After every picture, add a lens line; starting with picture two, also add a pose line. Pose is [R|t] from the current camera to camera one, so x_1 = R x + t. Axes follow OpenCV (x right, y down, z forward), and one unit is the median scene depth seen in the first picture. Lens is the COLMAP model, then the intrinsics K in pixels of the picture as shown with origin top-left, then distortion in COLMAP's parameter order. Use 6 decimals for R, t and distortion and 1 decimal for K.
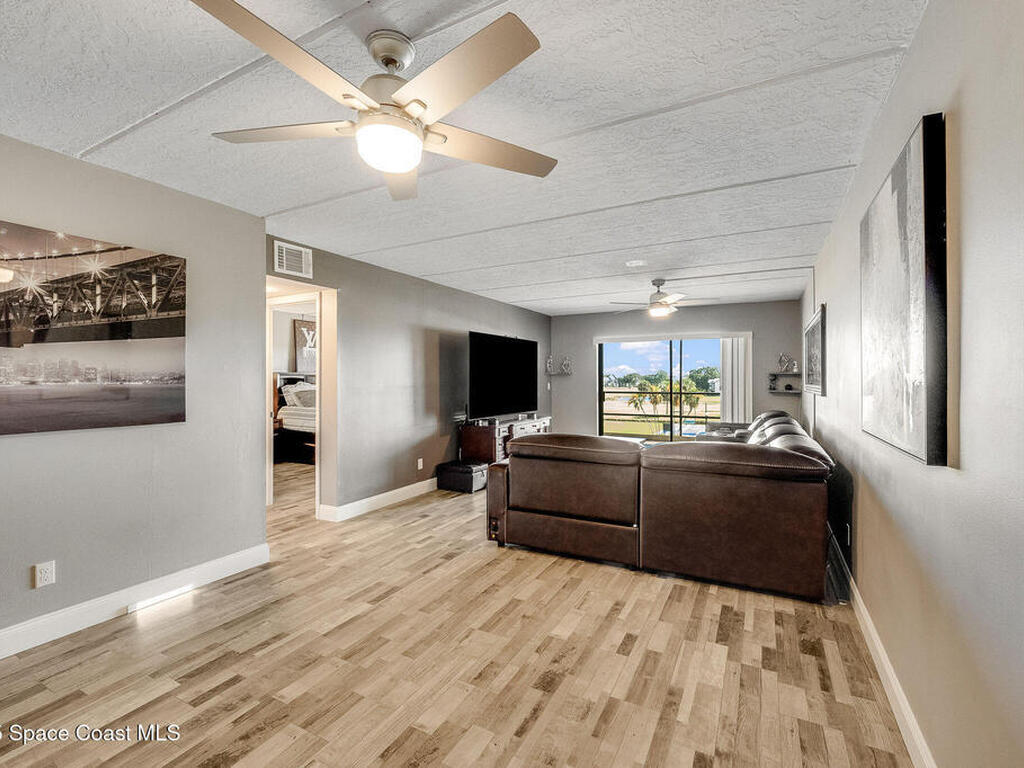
lens RADIAL K [[466.2, 0, 516.3], [0, 466.2, 371.4], [0, 0, 1]] dist [0.004483, -0.001415]
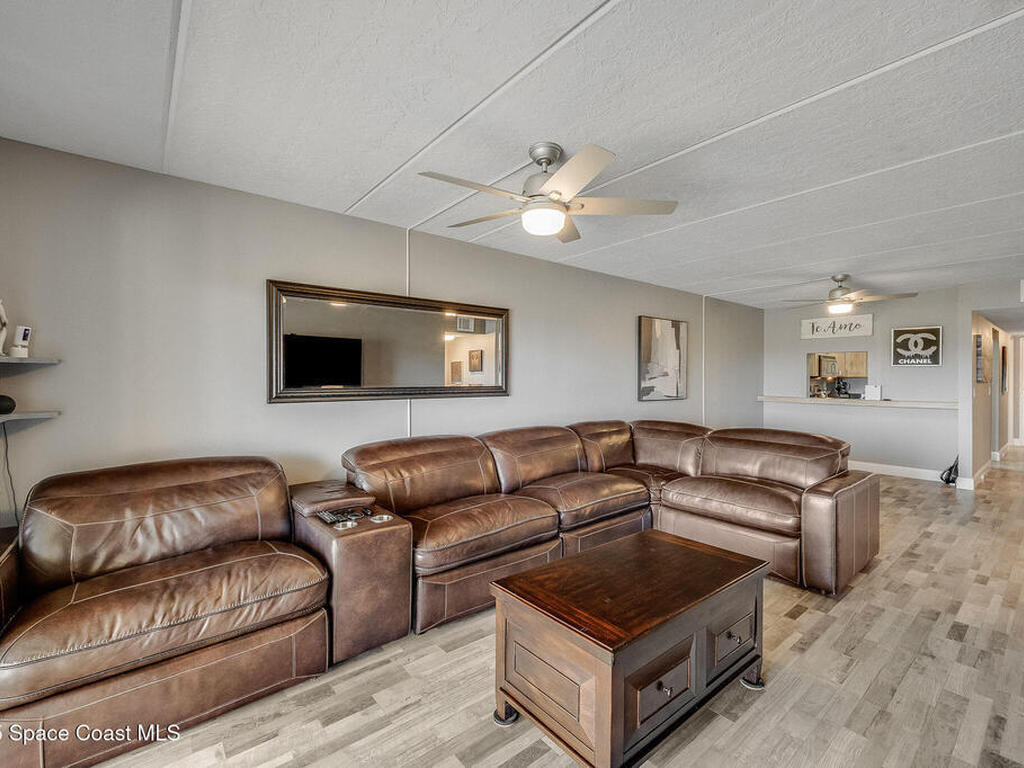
lens RADIAL K [[460.9, 0, 514.0], [0, 460.9, 376.8], [0, 0, 1]] dist [-0.001178, -0.000149]
pose [[-0.919528, 0.003331, 0.393010, 0.388405], [-0.006378, 0.999706, -0.023396, 0.057896], [-0.392973, -0.024020, -0.919236, 3.427139]]
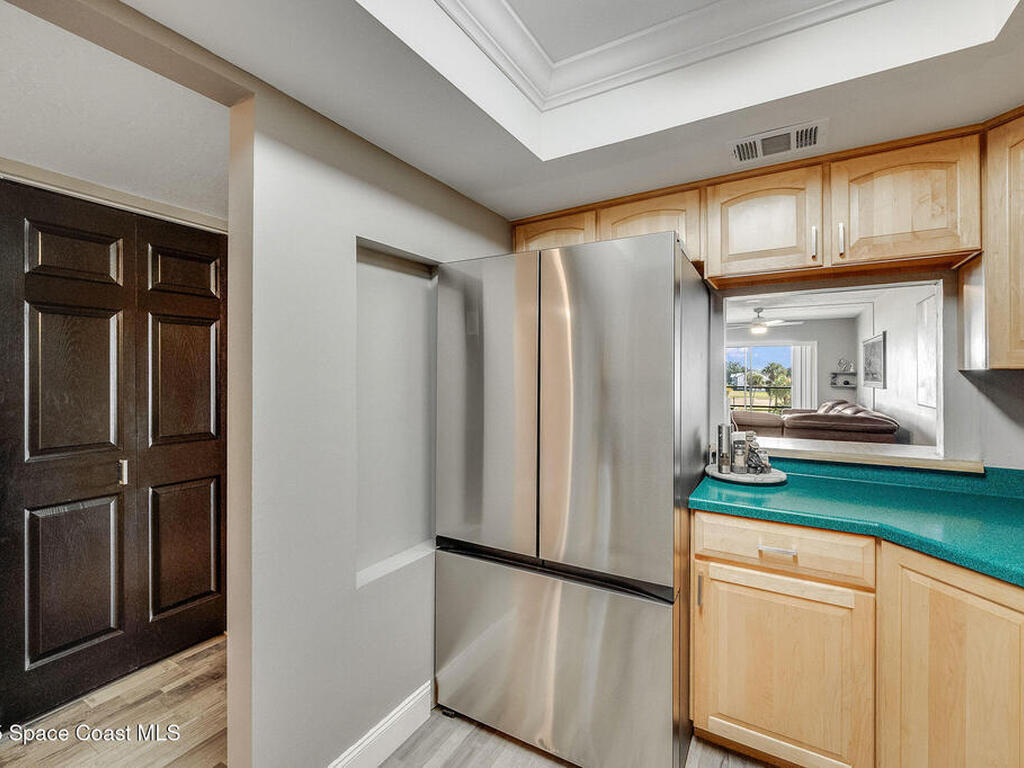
lens RADIAL K [[466.2, 0, 515.0], [0, 466.2, 377.4], [0, 0, 1]] dist [0.004483, -0.001415]
pose [[0.999199, -0.001732, -0.039980, -0.254939], [0.002653, 0.999732, 0.022994, -0.012504], [0.039930, -0.023081, 0.998936, -0.307935]]
